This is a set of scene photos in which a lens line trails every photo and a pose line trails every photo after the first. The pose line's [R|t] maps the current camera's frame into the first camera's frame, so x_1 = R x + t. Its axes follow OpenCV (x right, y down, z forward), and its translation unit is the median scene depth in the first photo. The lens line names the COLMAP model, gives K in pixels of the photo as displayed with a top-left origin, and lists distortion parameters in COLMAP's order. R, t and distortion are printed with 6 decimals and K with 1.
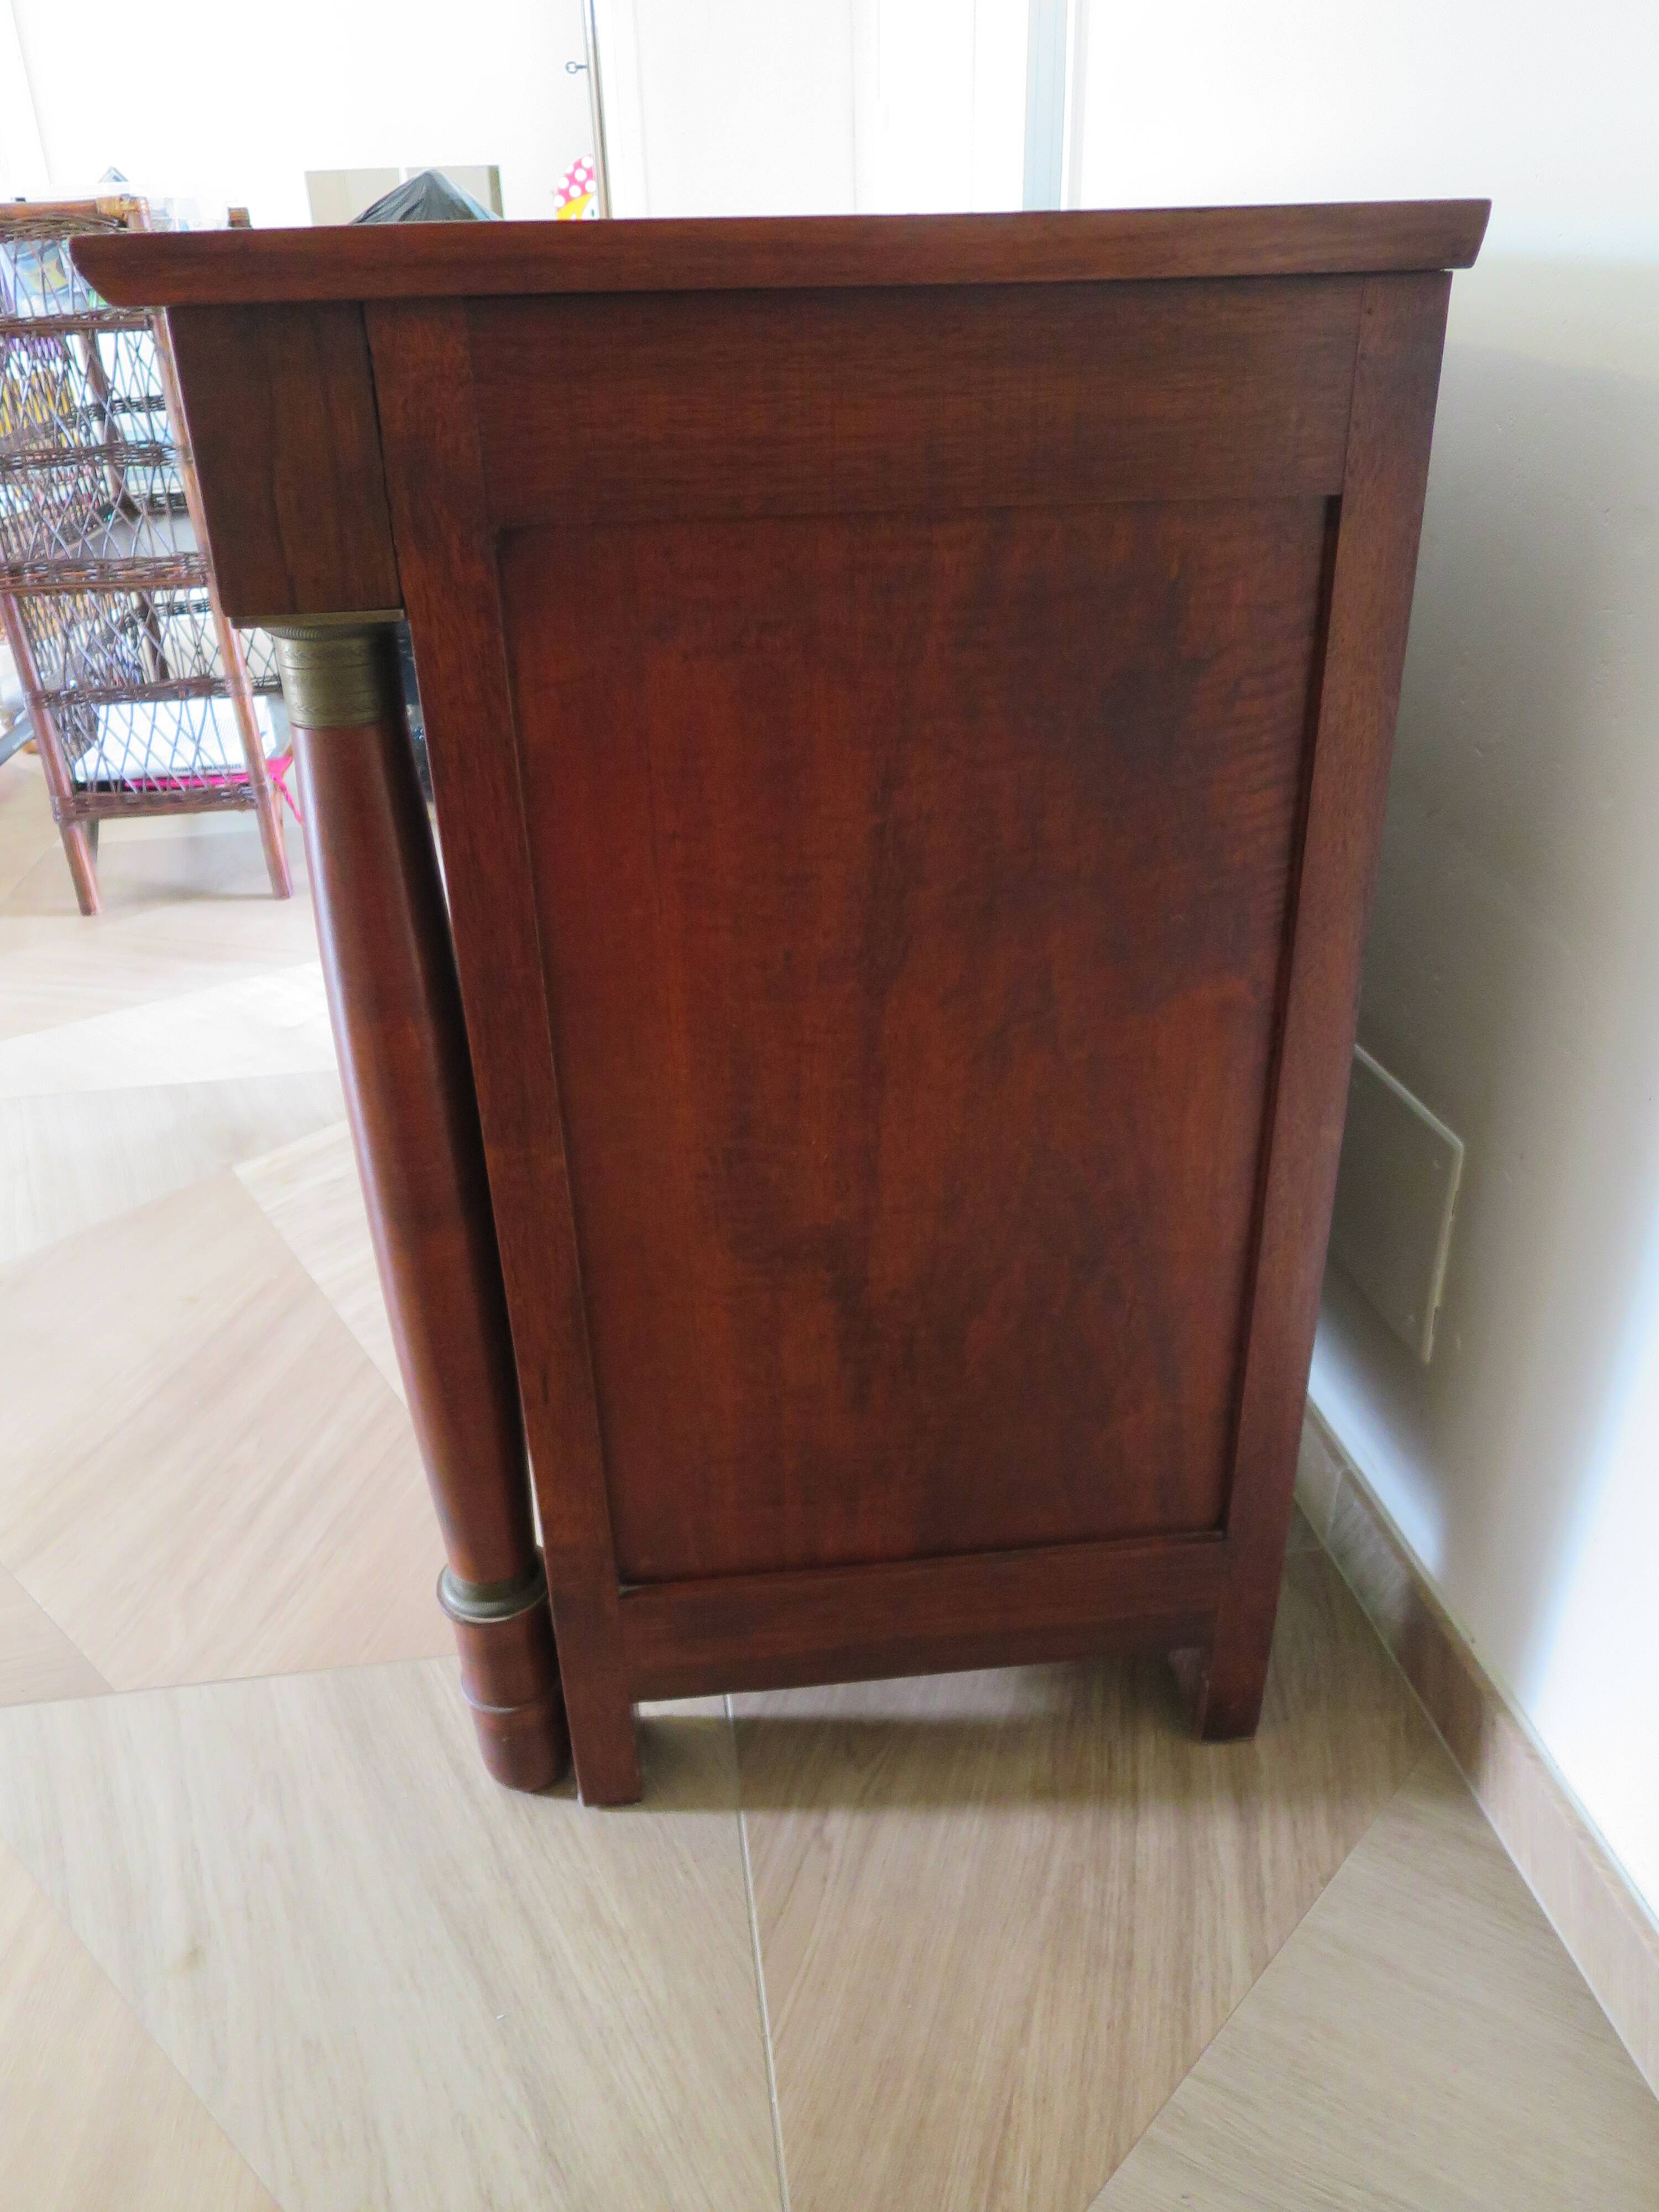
lens RADIAL K [[1650.9, 0, 820.3], [0, 1650.9, 1109.6], [0, 0, 1]] dist [-0.046800, 0.019483]
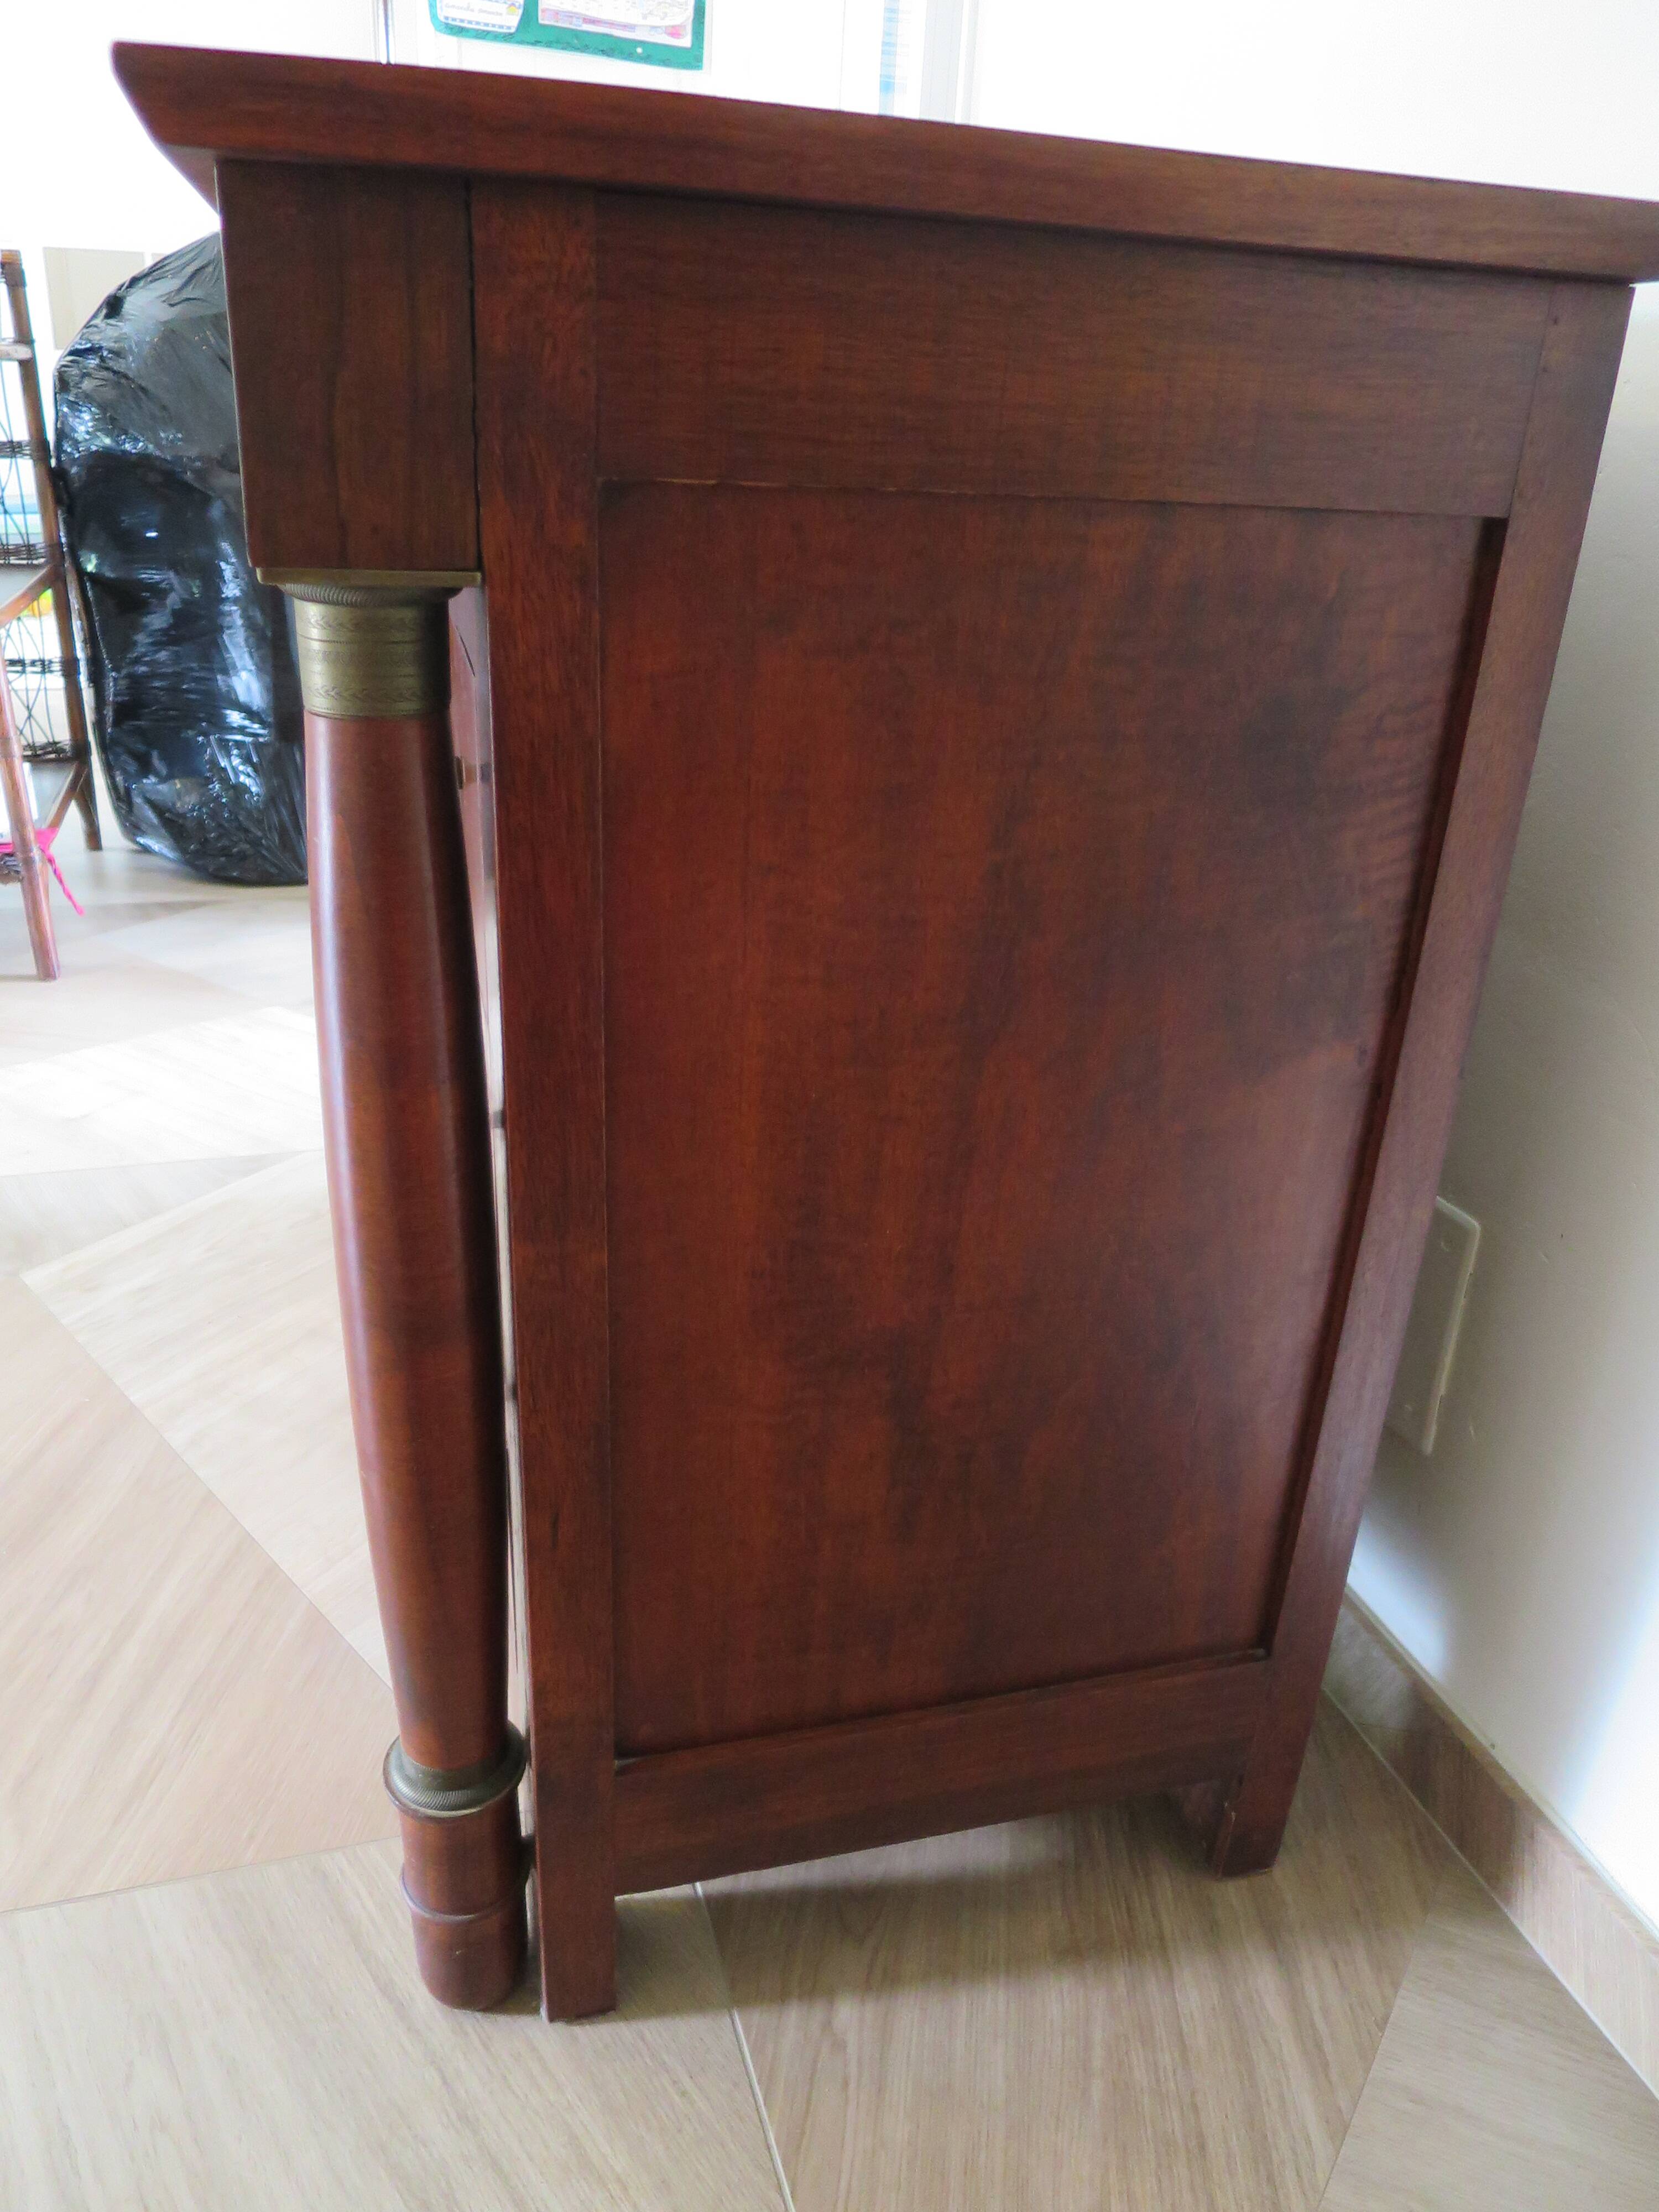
lens RADIAL K [[1599.7, 0, 826.7], [0, 1599.7, 1107.8], [0, 0, 1]] dist [-0.046834, 0.008908]
pose [[0.983176, -0.000854, 0.182661, -0.175681], [0.012218, 0.998057, -0.061100, 0.005503], [-0.182254, 0.062304, 0.981275, 0.168014]]
